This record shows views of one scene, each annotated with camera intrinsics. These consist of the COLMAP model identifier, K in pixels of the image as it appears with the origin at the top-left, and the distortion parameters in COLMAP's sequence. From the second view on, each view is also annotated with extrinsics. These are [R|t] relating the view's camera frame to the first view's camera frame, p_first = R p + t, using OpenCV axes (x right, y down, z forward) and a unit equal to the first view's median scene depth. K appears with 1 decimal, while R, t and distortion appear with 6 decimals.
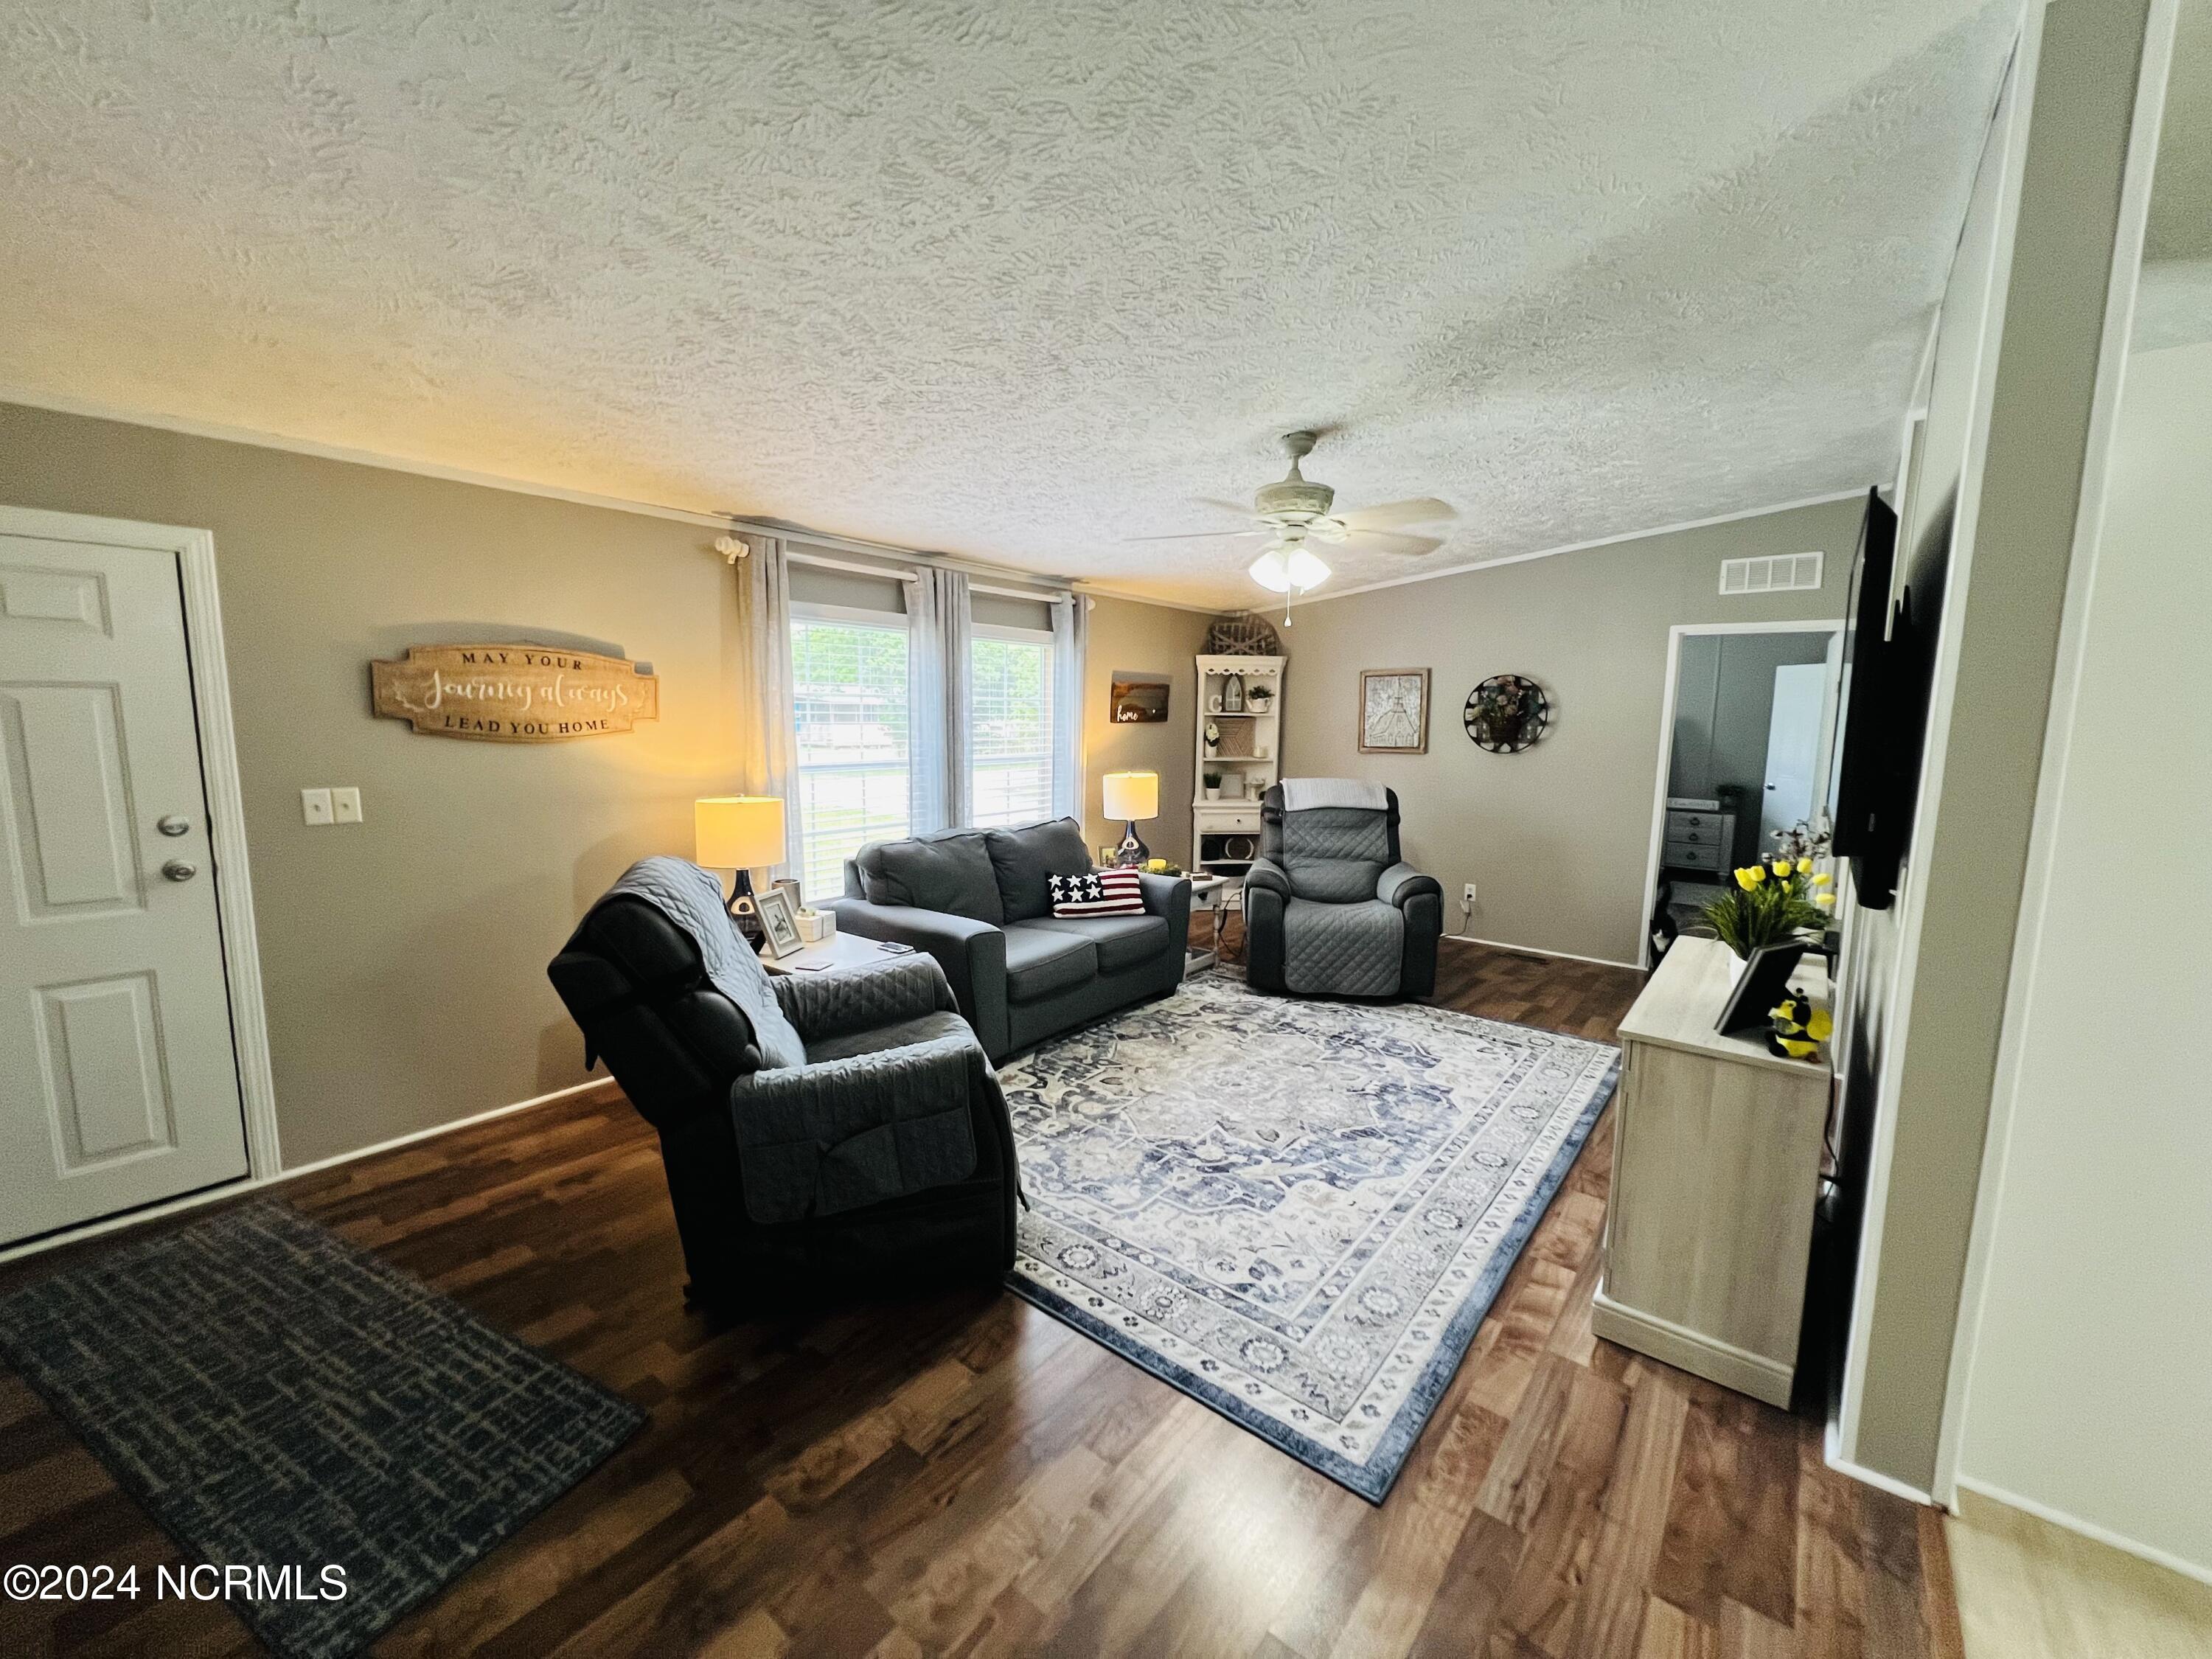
lens RADIAL K [[884.0, 0, 1104.5], [0, 884.0, 822.9], [0, 0, 1]] dist [-0.000463, 0.000078]
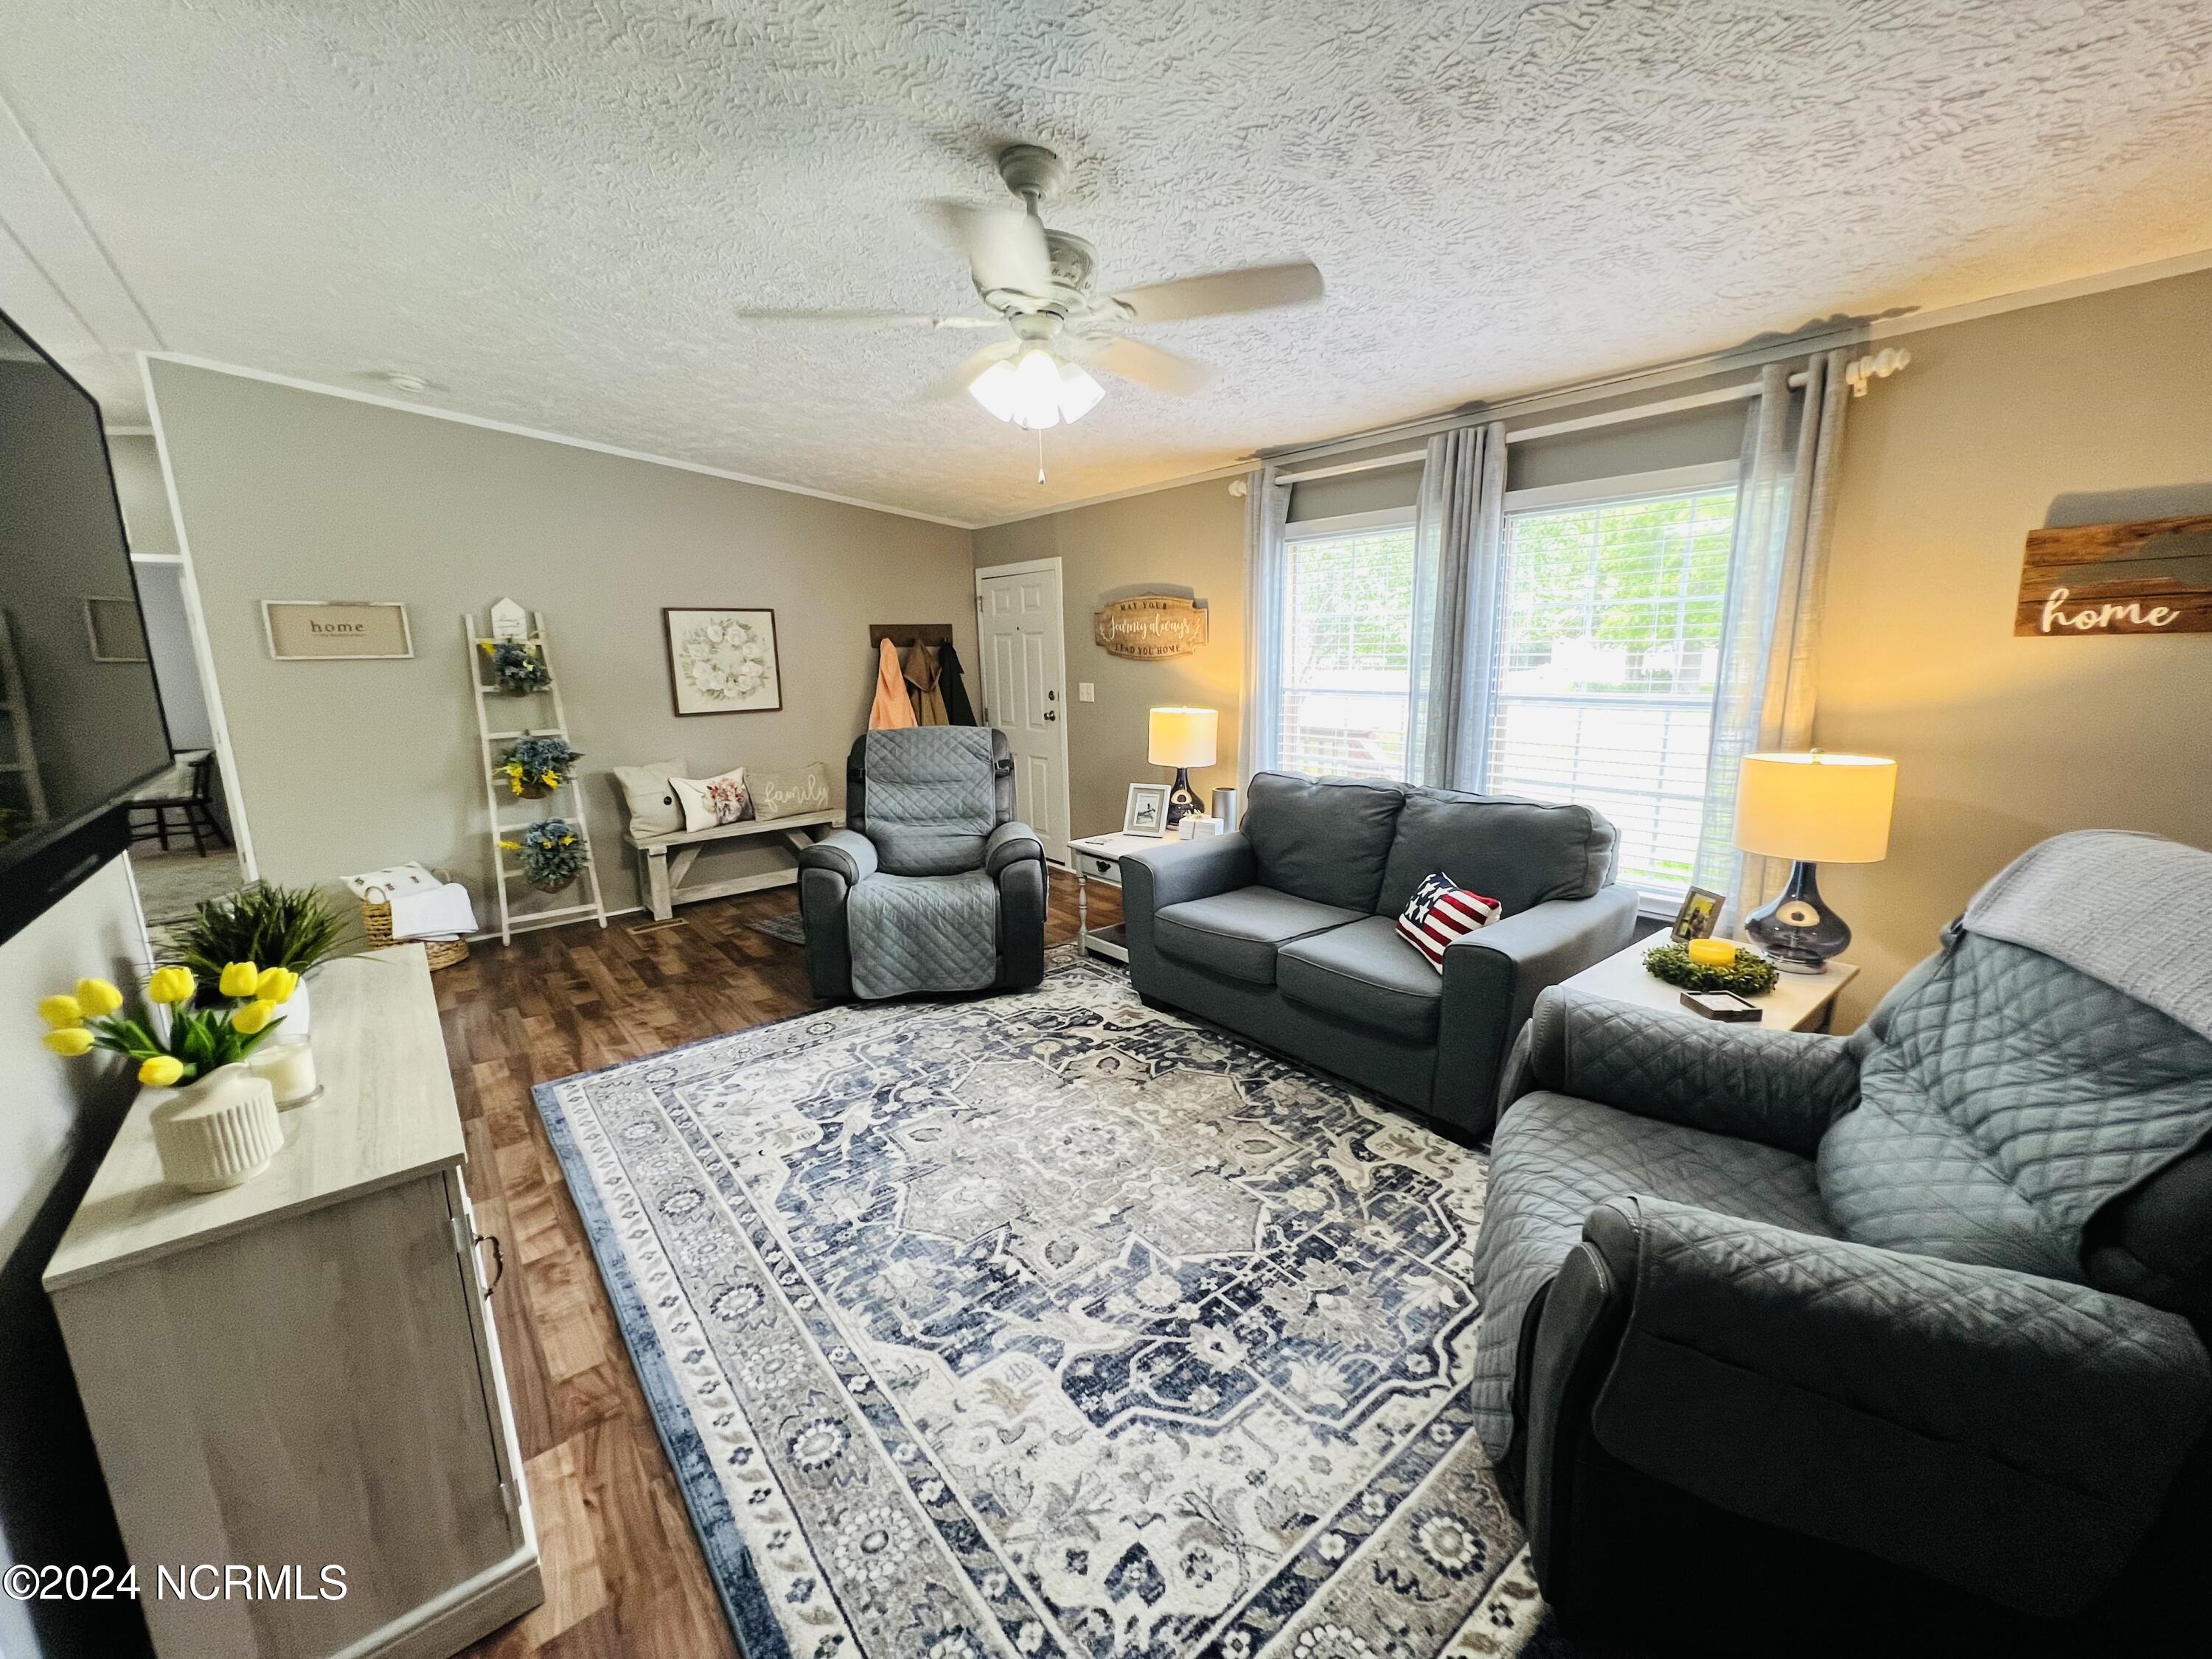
lens RADIAL K [[884.0, 0, 1105.9], [0, 884.0, 826.2], [0, 0, 1]] dist [-0.000463, 0.000078]
pose [[-0.205249, 0.186464, -0.960783, 0.777934], [-0.105689, 0.971720, 0.211164, -0.112252], [0.972986, 0.144885, -0.179737, 1.093597]]
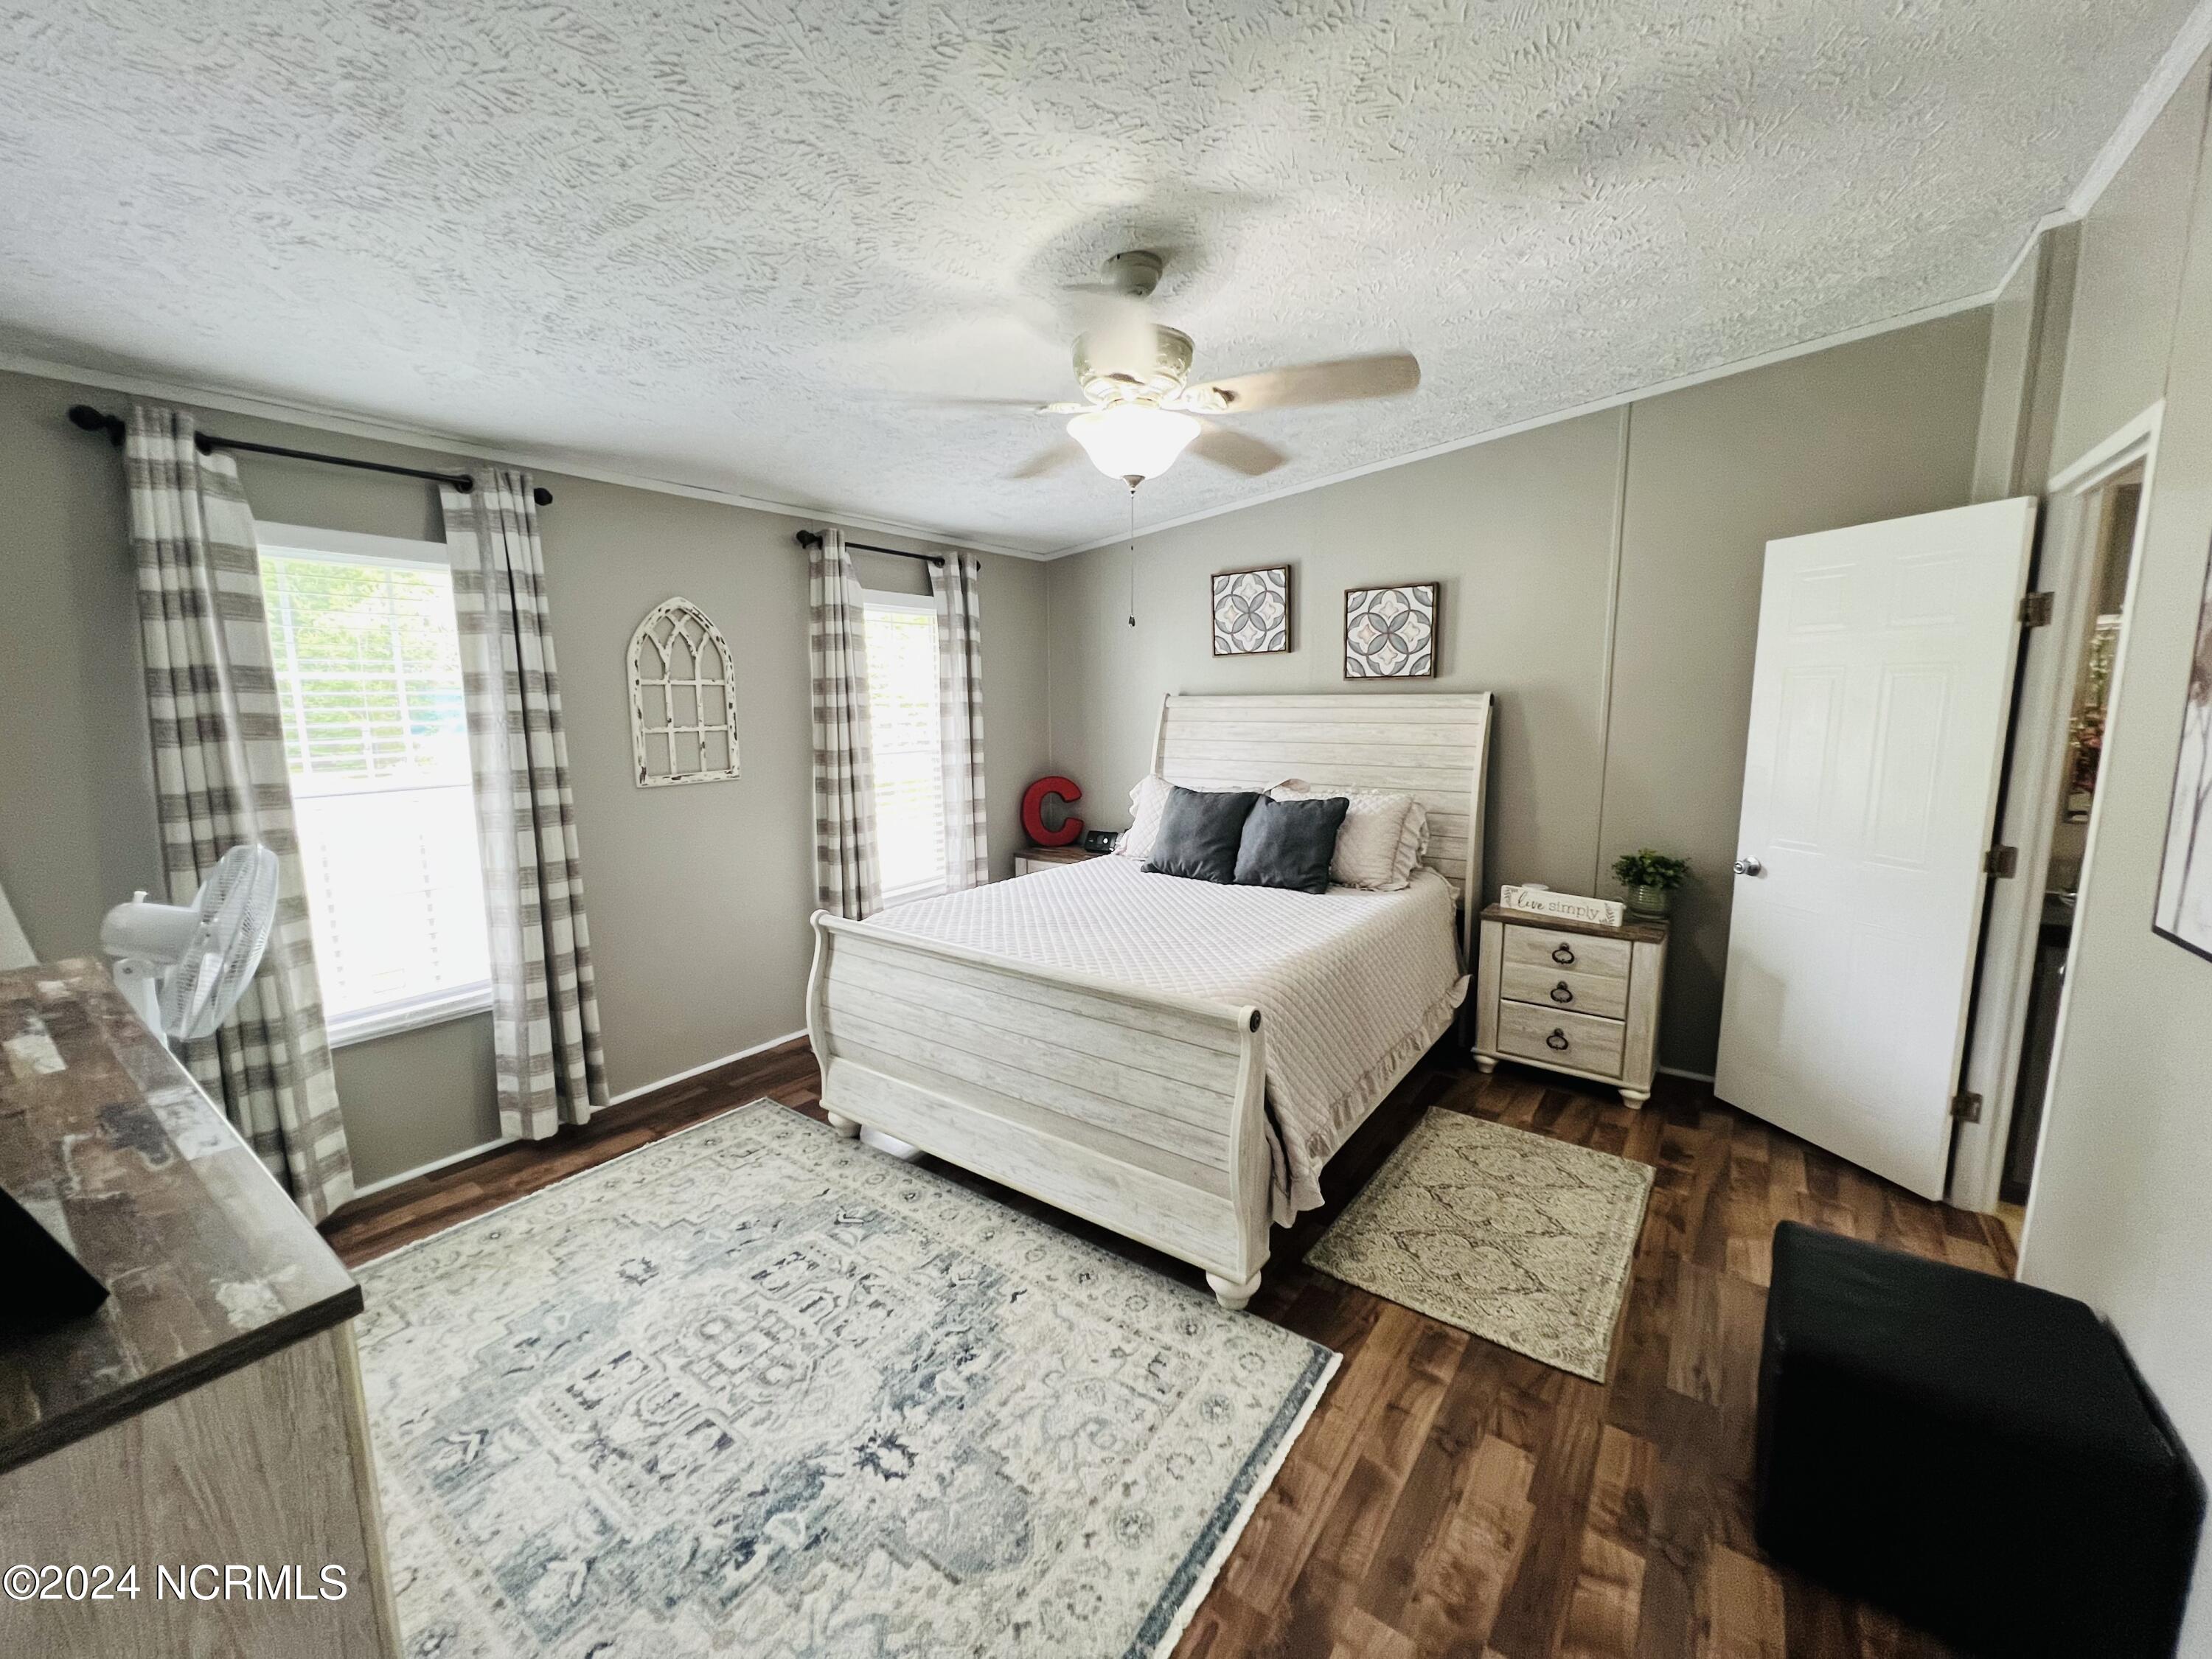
lens RADIAL K [[884.0, 0, 1107.6], [0, 884.0, 817.5], [0, 0, 1]] dist [-0.000463, 0.000078]
pose [[0.998155, -0.023622, 0.055942, 0.088150], [0.021943, 0.999296, 0.030431, -0.015634], [-0.056622, -0.029147, 0.997970, 0.123117]]
